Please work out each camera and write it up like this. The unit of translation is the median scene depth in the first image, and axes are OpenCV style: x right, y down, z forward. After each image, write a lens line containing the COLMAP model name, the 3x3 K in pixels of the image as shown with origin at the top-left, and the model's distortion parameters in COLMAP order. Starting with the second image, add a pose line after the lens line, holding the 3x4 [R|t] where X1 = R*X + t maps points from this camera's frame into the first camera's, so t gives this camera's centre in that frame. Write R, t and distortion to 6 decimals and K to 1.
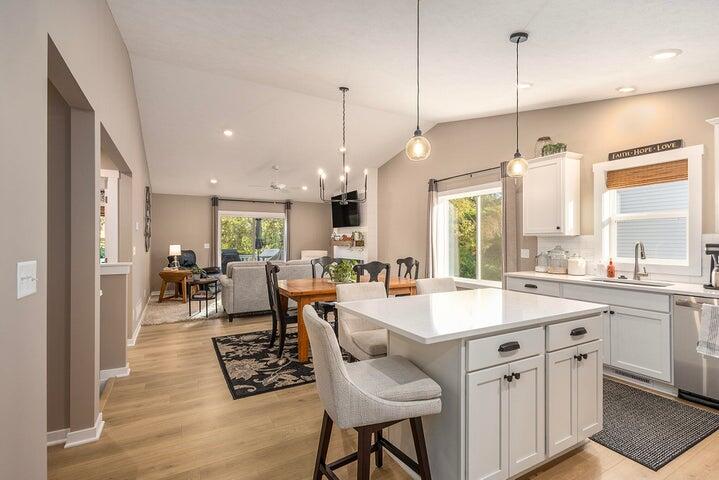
lens RADIAL K [[334.5, 0, 356.5], [0, 334.5, 238.3], [0, 0, 1]] dist [0.002529, 0.000188]
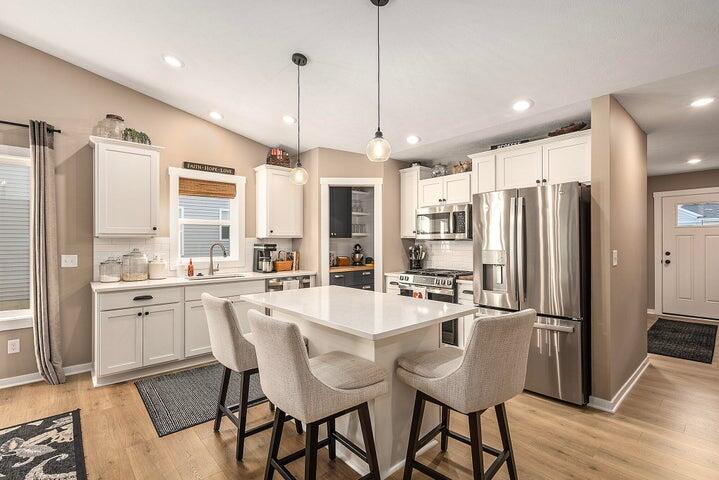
lens RADIAL K [[334.5, 0, 357.2], [0, 334.5, 242.8], [0, 0, 1]] dist [0.002529, 0.000188]
pose [[-0.221200, -0.000790, 0.975228, -0.442891], [-0.001129, 0.999999, 0.000554, 0.007115], [-0.975228, -0.000978, -0.221200, 0.738102]]
